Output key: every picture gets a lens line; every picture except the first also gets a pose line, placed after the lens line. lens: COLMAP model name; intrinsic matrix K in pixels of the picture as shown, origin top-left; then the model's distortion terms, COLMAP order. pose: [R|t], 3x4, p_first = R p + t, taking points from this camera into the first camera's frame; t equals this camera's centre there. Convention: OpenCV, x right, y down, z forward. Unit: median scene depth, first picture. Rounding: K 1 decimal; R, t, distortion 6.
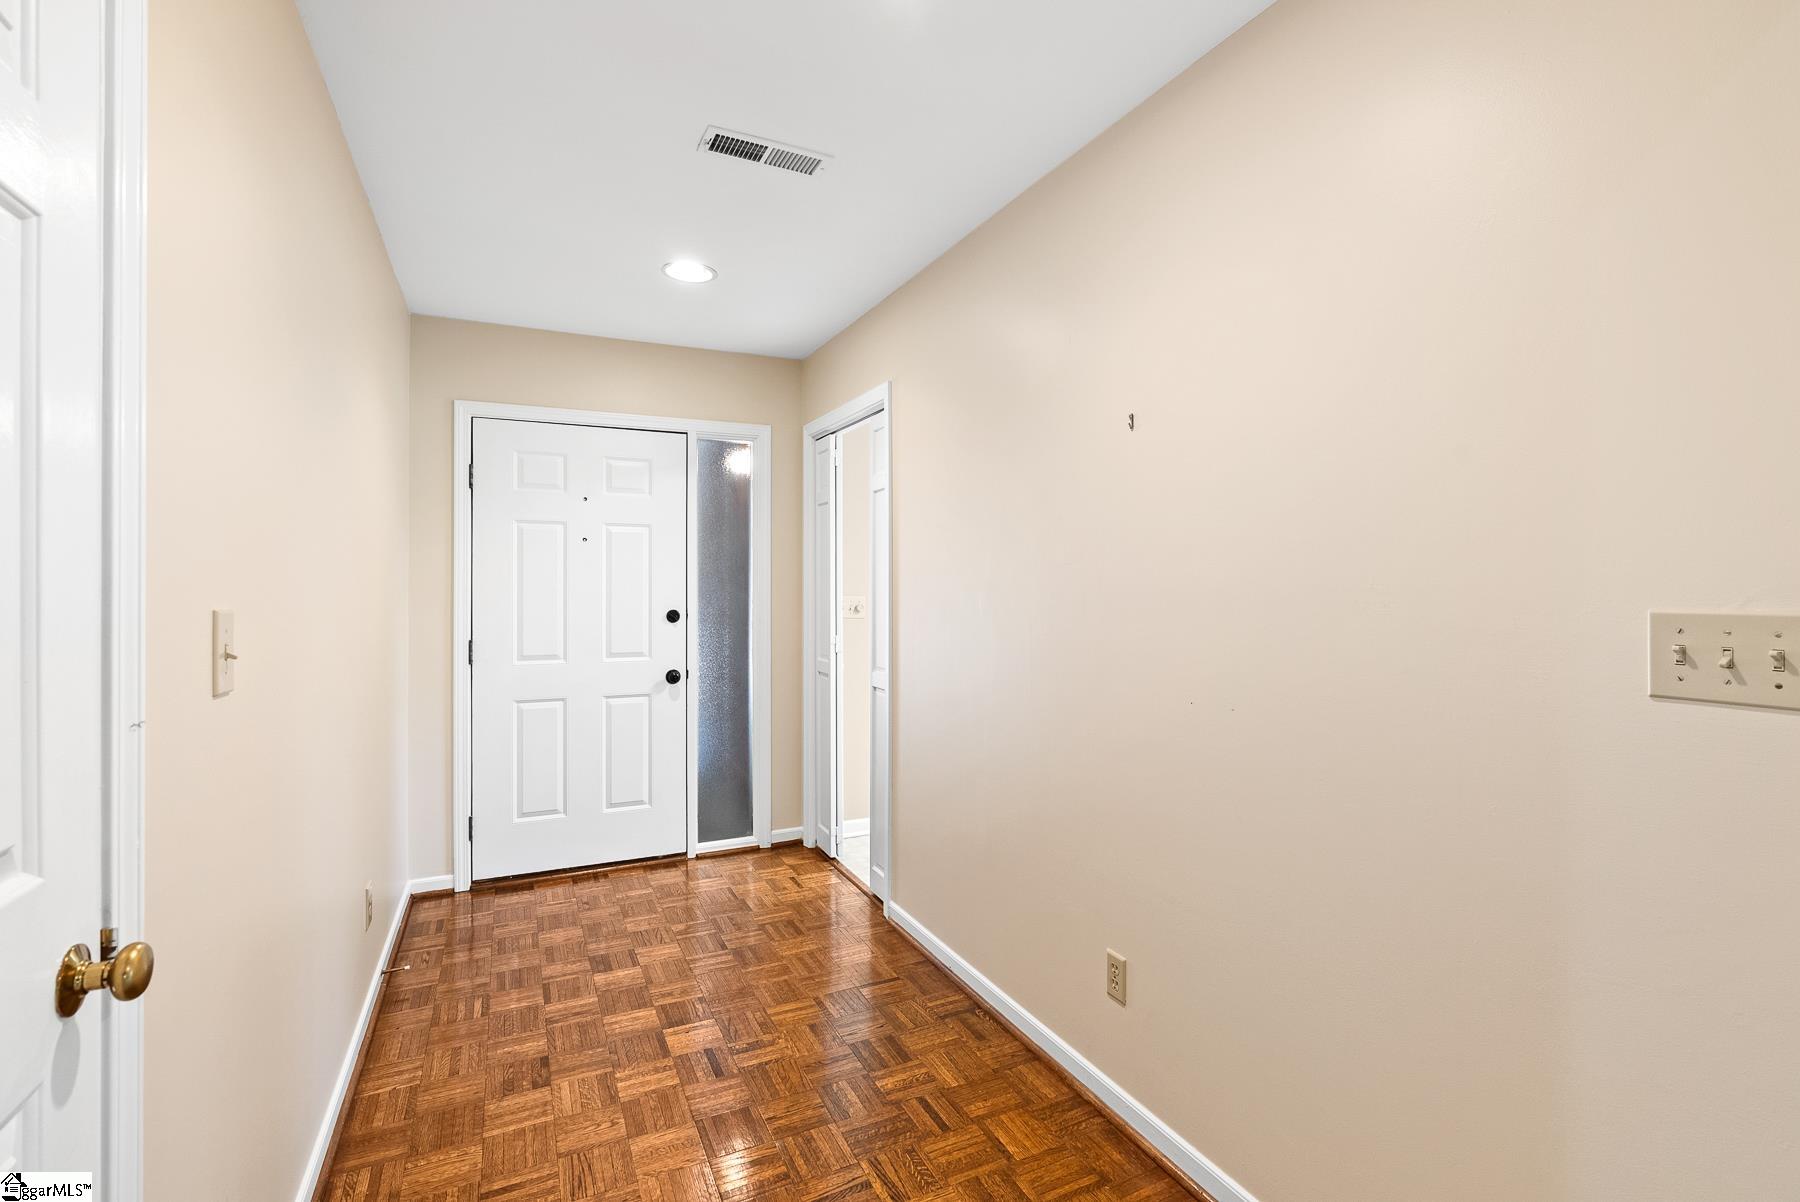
lens RADIAL K [[815.4, 0, 888.2], [0, 815.4, 599.3], [0, 0, 1]] dist [-0.005650, 0.001347]
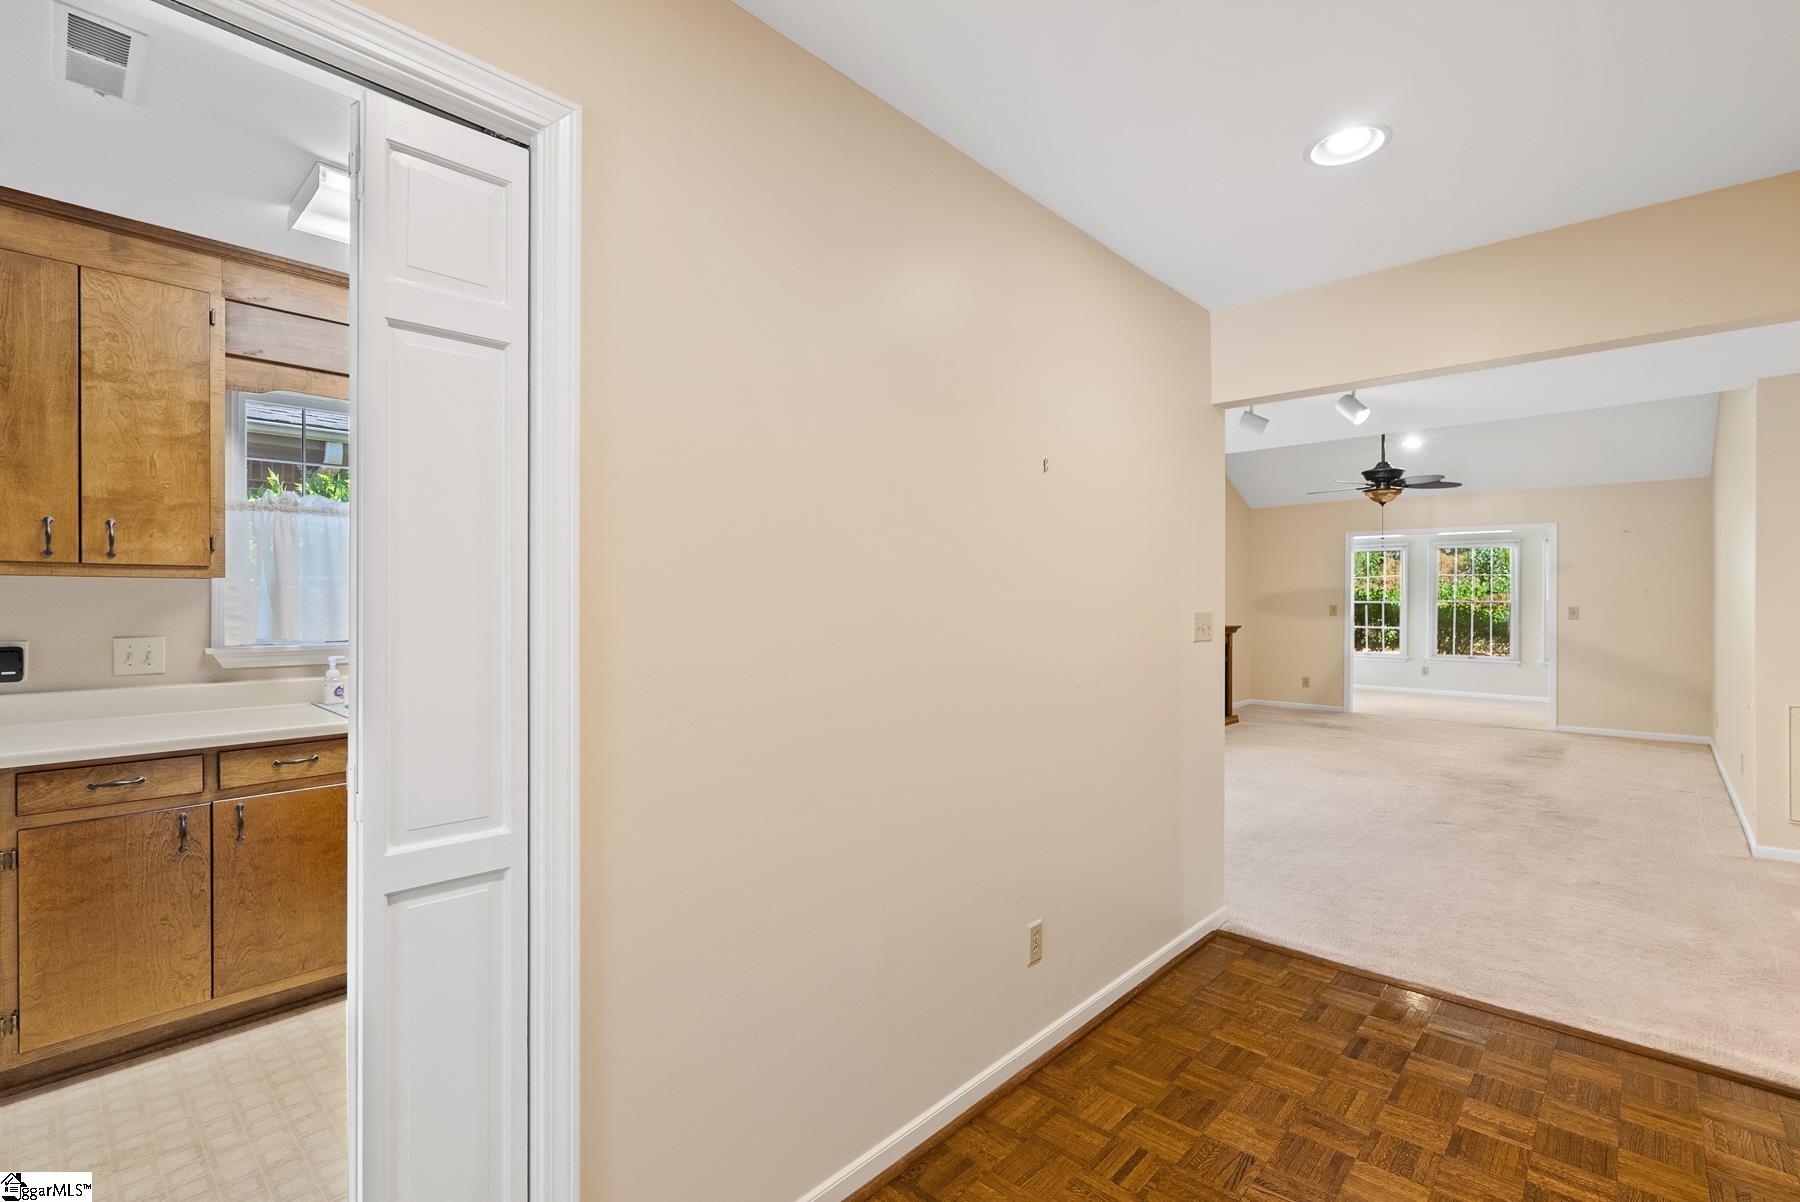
lens RADIAL K [[815.4, 0, 943.2], [0, 815.4, 589.6], [0, 0, 1]] dist [-0.005650, 0.001347]
pose [[-0.405740, 0.004103, 0.913979, -0.728812], [-0.002466, 0.999981, -0.005584, -0.031398], [-0.913985, -0.004520, -0.405722, 1.595445]]
